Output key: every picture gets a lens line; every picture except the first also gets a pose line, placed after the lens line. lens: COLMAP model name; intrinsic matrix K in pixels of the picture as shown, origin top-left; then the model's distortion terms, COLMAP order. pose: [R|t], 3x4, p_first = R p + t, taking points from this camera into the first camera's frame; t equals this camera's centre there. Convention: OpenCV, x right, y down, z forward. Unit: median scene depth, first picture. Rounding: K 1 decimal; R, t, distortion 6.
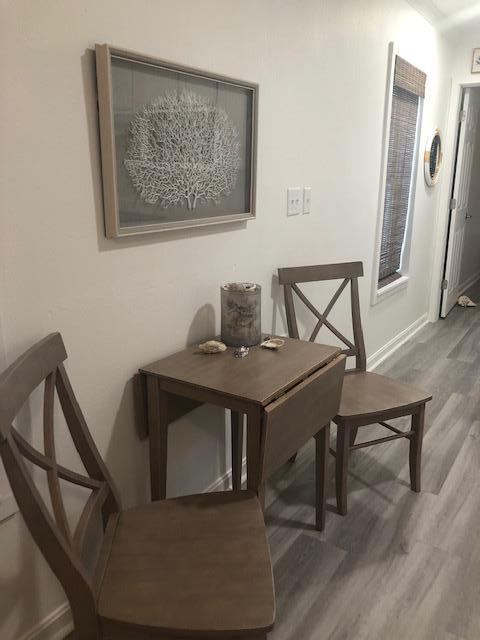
lens RADIAL K [[516.8, 0, 239.2], [0, 516.8, 316.2], [0, 0, 1]] dist [0.011984, -0.010090]
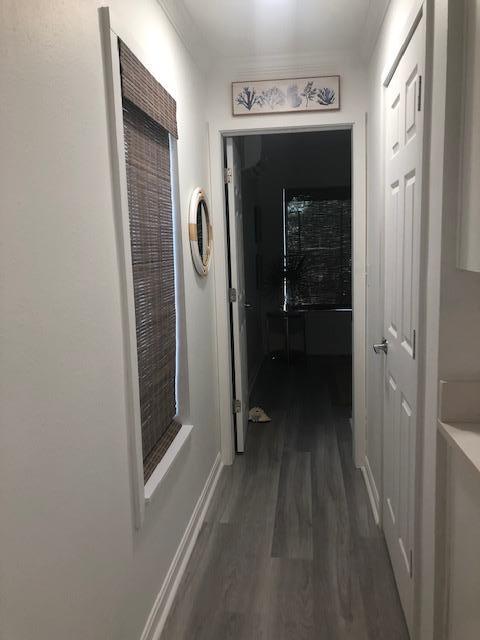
lens RADIAL K [[516.8, 0, 238.8], [0, 516.8, 318.2], [0, 0, 1]] dist [0.011984, -0.010090]
pose [[0.896634, -0.094495, 0.432572, 0.131874], [0.148438, 0.984576, -0.092603, -0.139635], [-0.417150, 0.147241, 0.896831, 0.432640]]
